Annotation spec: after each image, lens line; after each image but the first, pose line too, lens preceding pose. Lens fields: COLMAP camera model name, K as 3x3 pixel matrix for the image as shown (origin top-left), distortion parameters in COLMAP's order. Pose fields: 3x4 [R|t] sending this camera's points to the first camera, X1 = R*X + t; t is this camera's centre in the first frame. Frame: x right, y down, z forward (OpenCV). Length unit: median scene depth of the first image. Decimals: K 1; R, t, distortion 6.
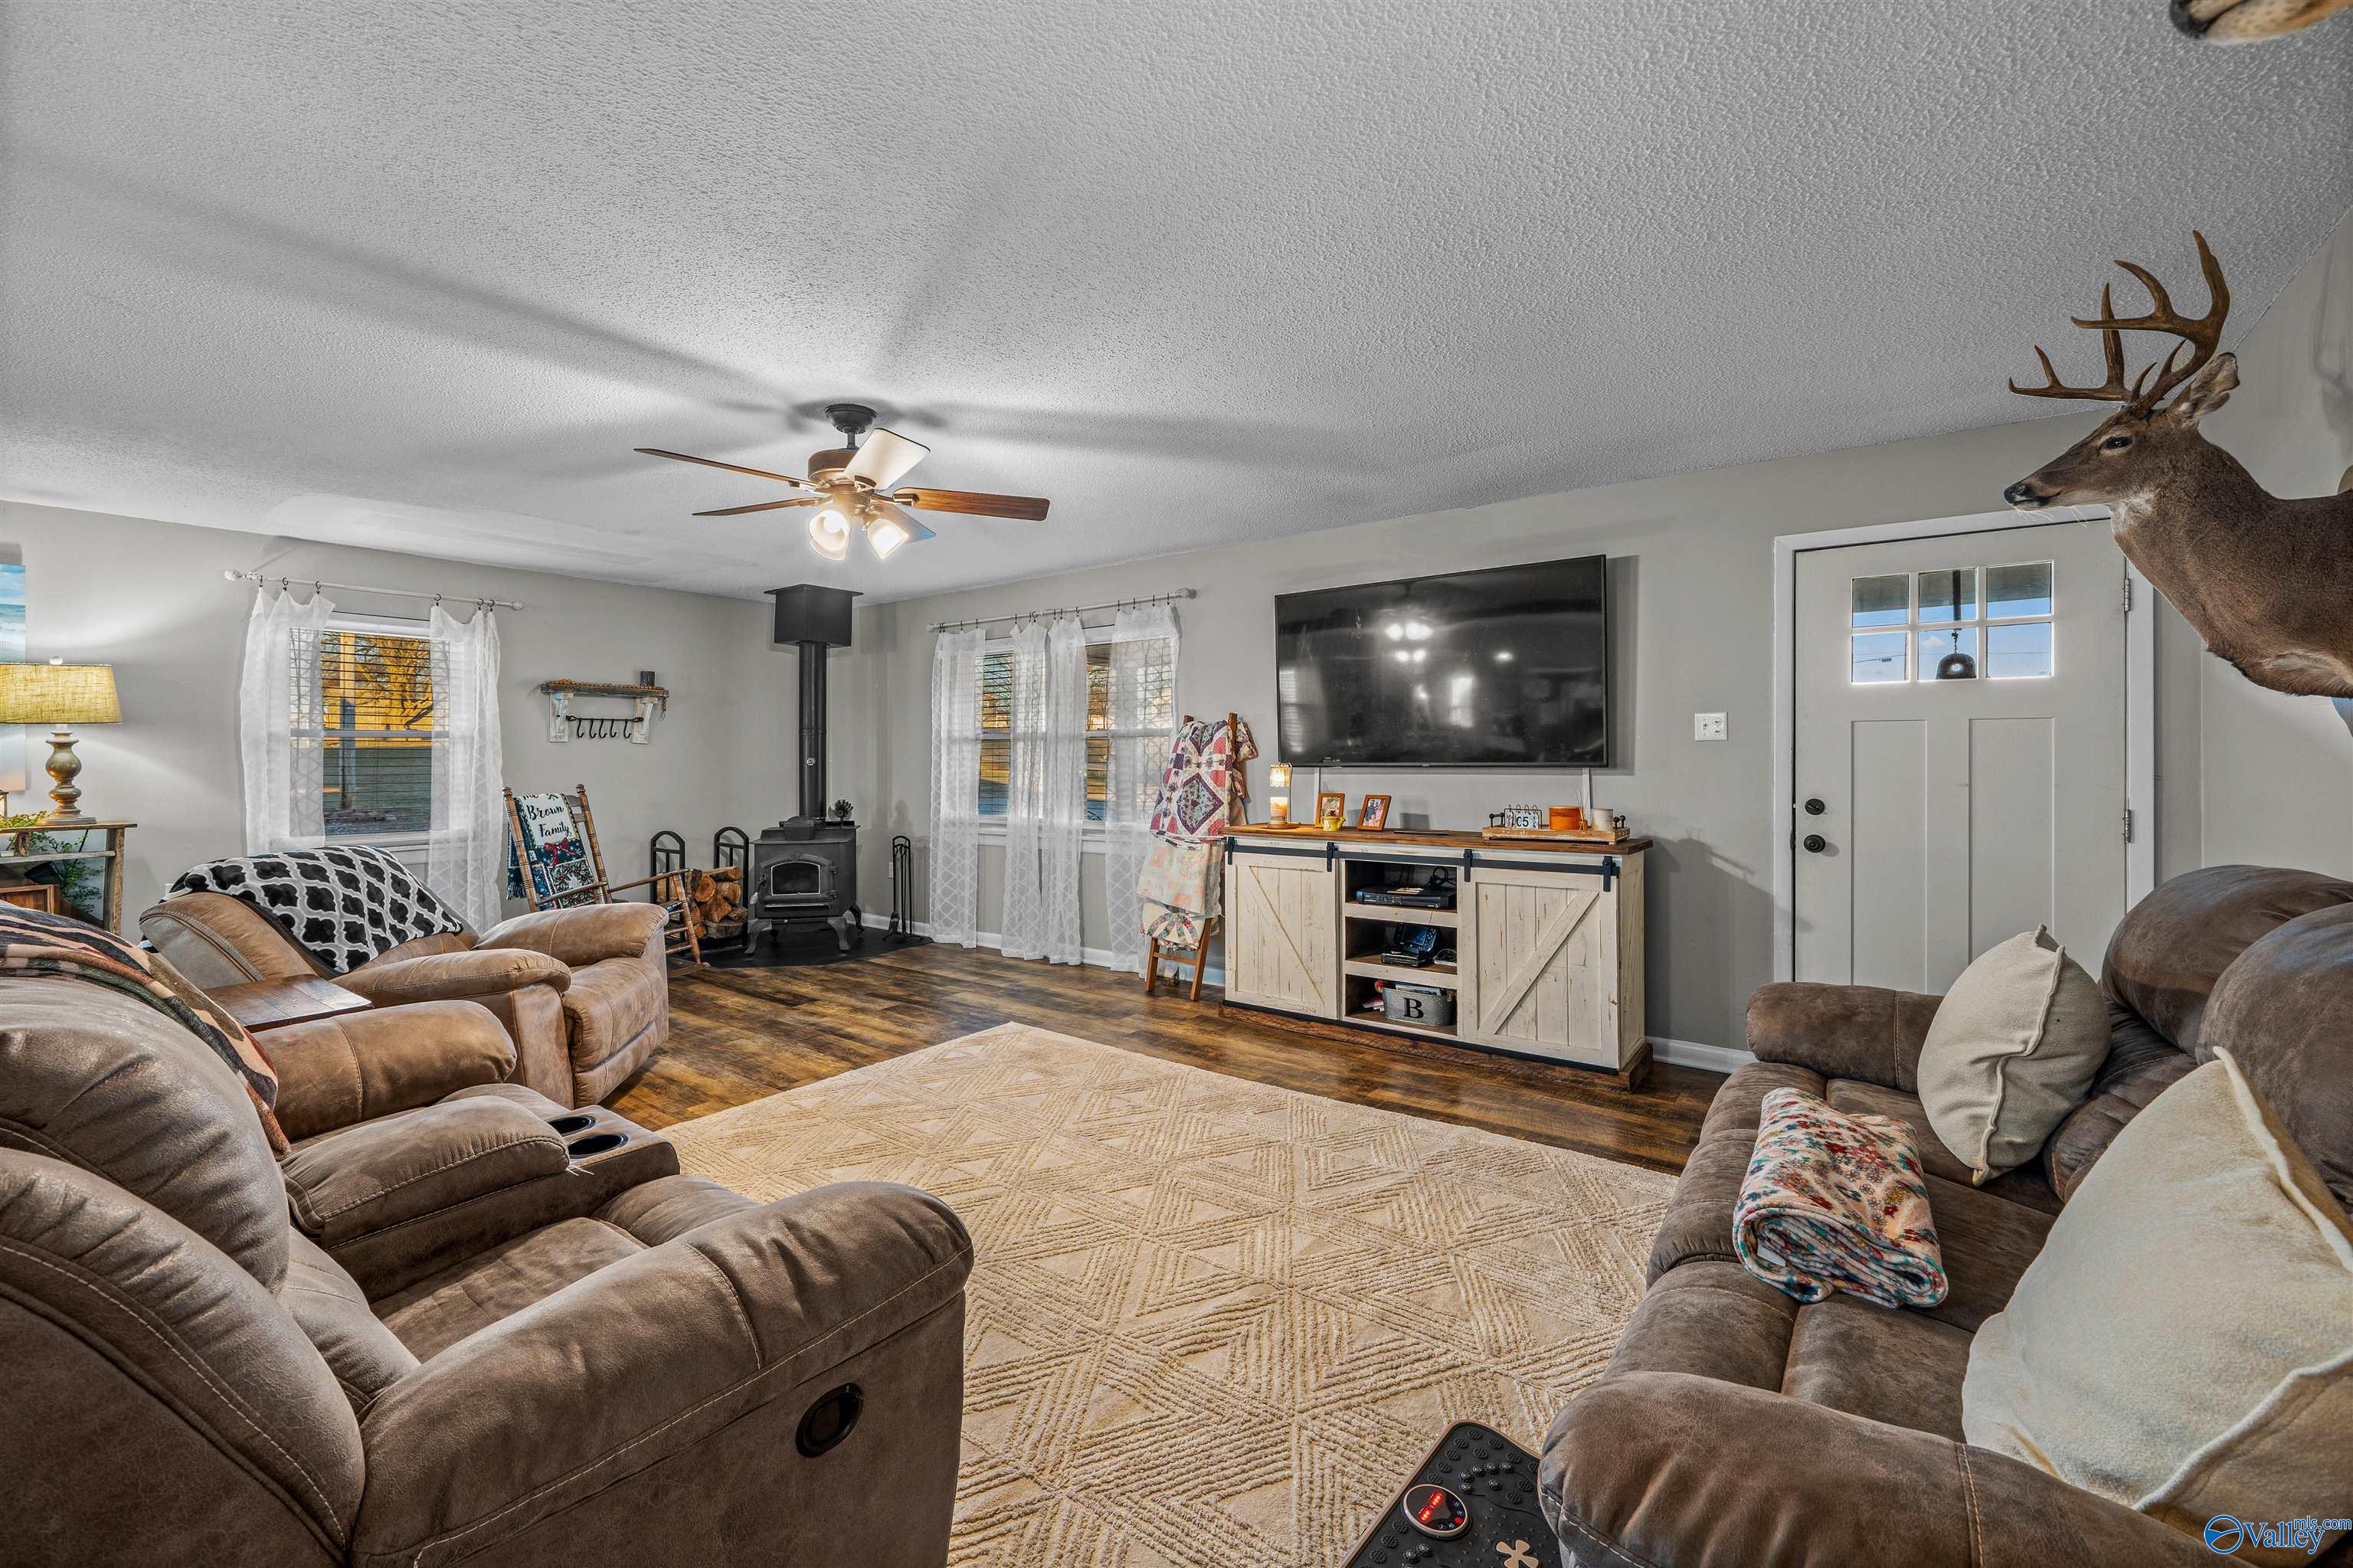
lens RADIAL K [[947.8, 0, 1181.3], [0, 947.8, 752.3], [0, 0, 1]] dist [-0.007331, -0.000141]
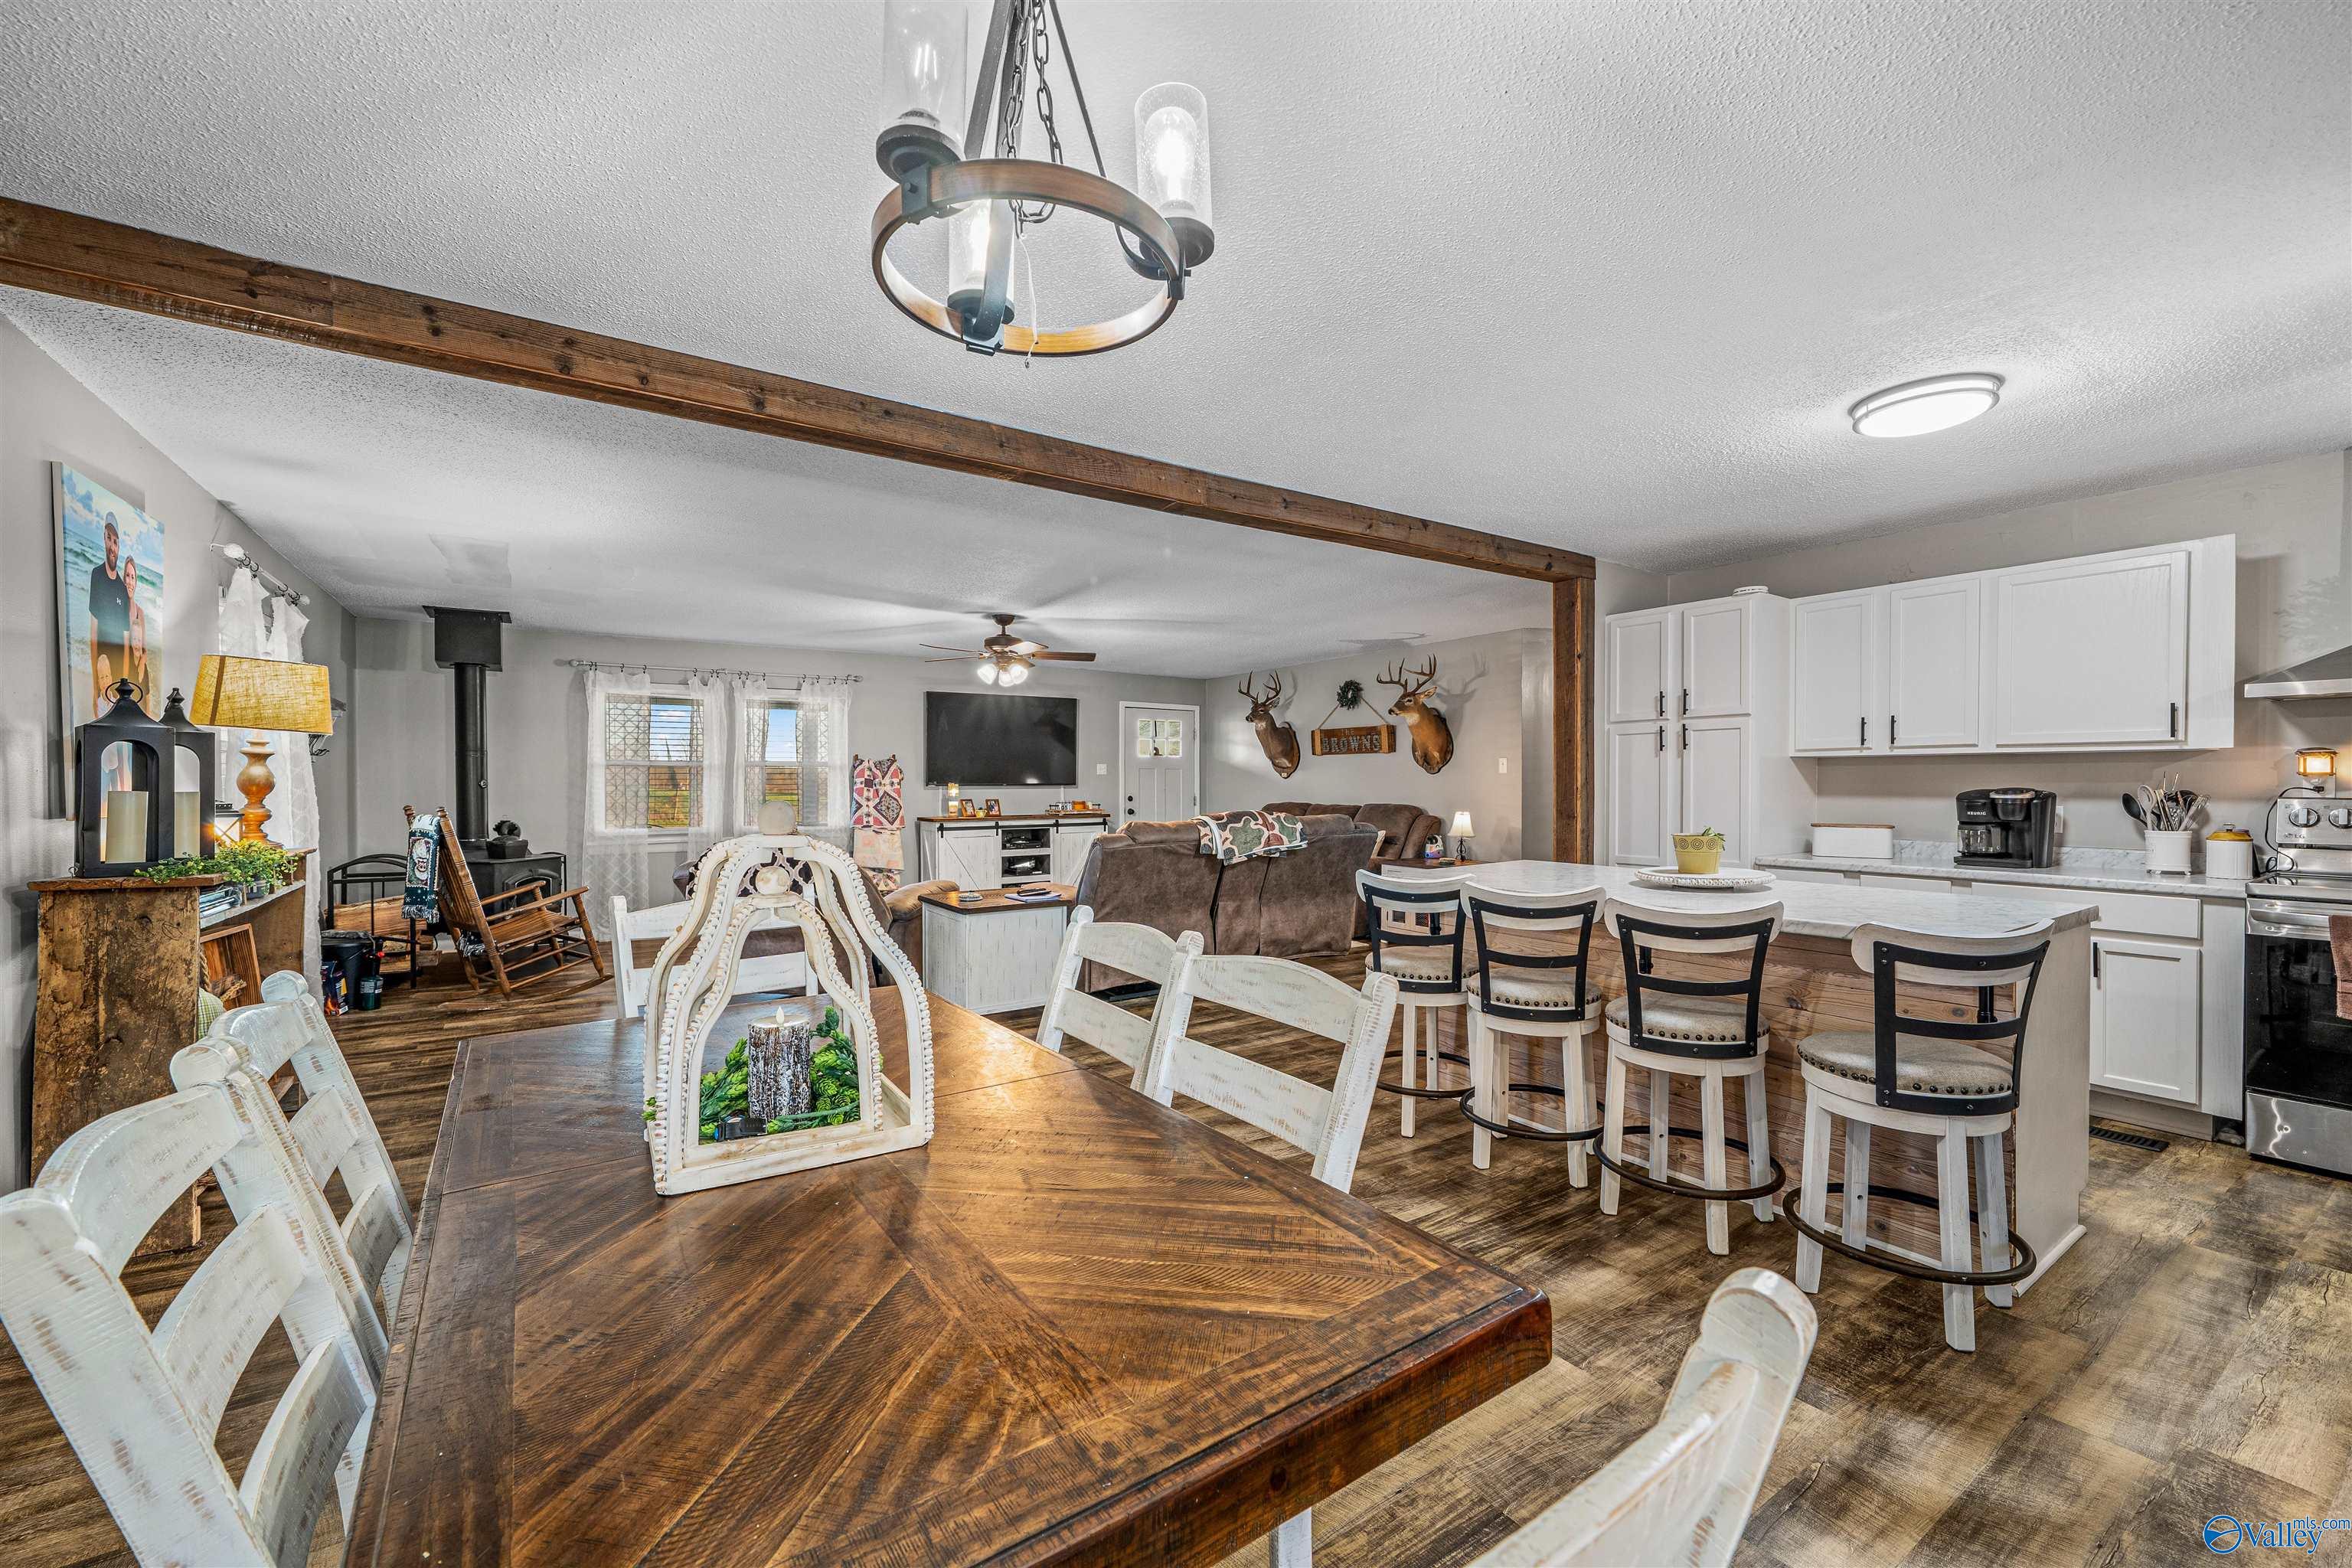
lens RADIAL K [[947.3, 0, 1170.3], [0, 947.3, 786.3], [0, 0, 1]] dist [-0.007331, -0.000141]
pose [[0.330840, 0.001640, 0.943686, -1.574579], [-0.004531, 0.999990, -0.000150, 0.015428], [-0.943676, -0.004226, 0.330844, -0.042148]]
